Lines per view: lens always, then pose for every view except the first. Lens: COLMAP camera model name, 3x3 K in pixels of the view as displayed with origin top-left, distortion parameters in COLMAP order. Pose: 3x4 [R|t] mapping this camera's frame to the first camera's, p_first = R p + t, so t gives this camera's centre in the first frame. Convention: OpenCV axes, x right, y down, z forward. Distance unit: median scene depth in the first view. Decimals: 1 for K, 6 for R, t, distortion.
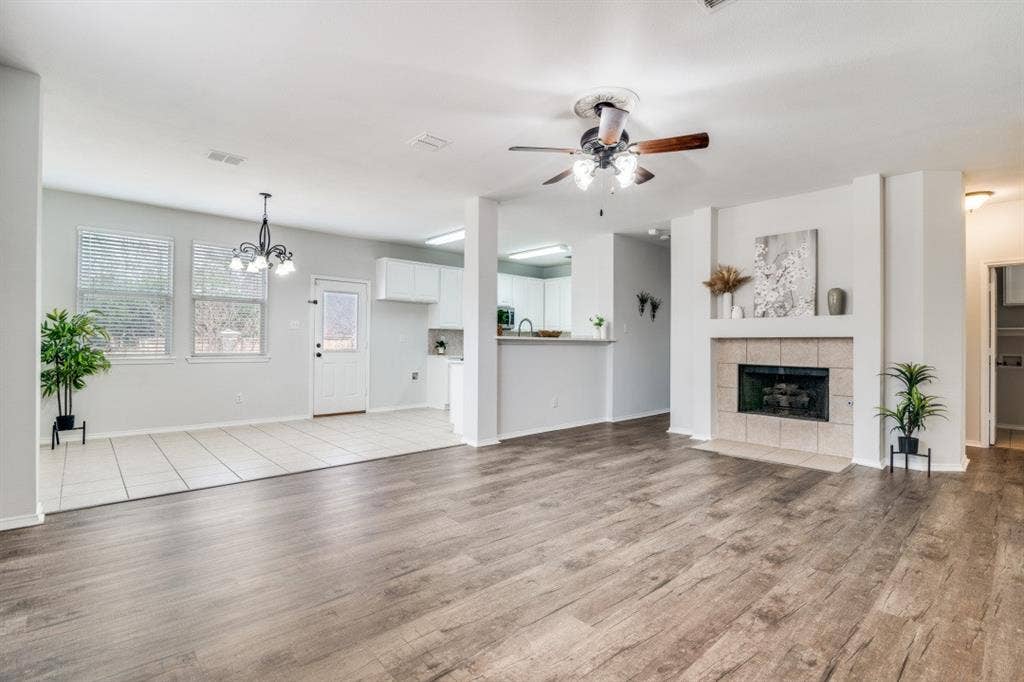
lens RADIAL K [[474.5, 0, 520.2], [0, 474.5, 342.1], [0, 0, 1]] dist [-0.019180, 0.001589]
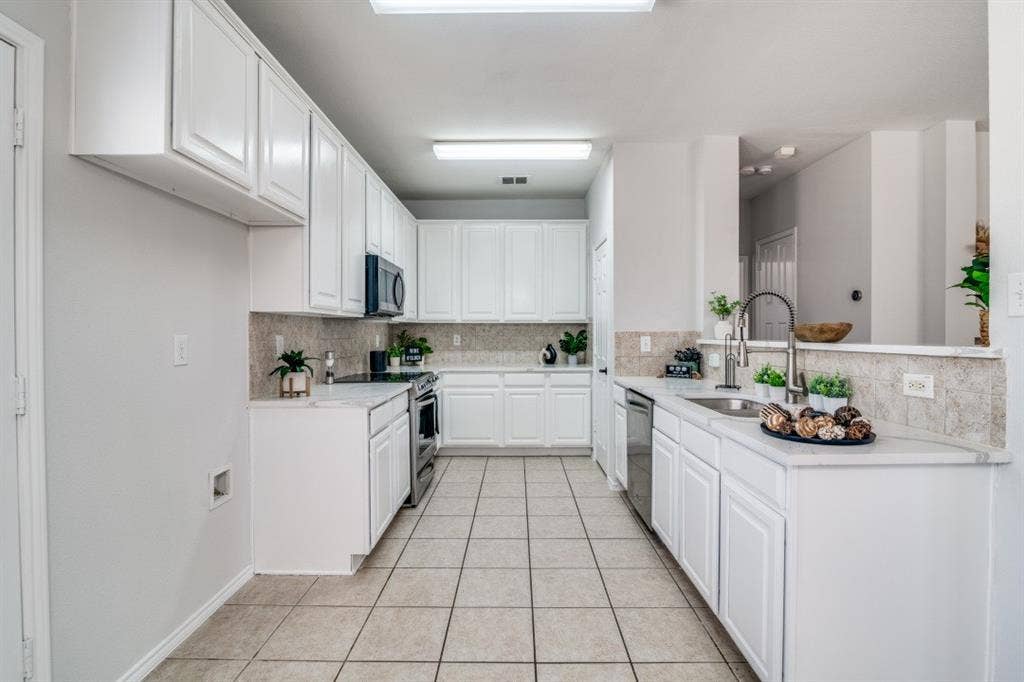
lens RADIAL K [[474.5, 0, 511.3], [0, 474.5, 335.5], [0, 0, 1]] dist [-0.019180, 0.001589]
pose [[0.691948, -0.013850, 0.721815, -0.577360], [0.007859, 0.999901, 0.011652, -0.030793], [-0.721905, -0.002390, 0.691988, 1.342003]]
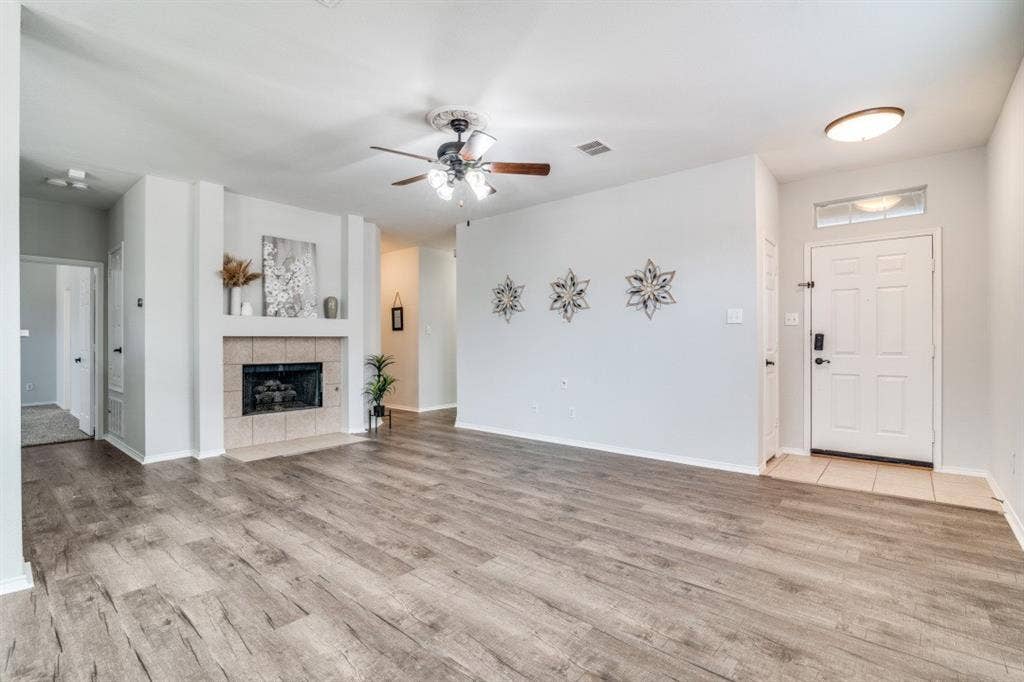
lens RADIAL K [[474.5, 0, 510.6], [0, 474.5, 342.0], [0, 0, 1]] dist [-0.019180, 0.001589]
pose [[-0.105910, -0.007016, 0.994351, -0.679086], [0.002306, 0.999971, 0.007302, -0.004780], [-0.994373, 0.003066, -0.105891, 0.746850]]
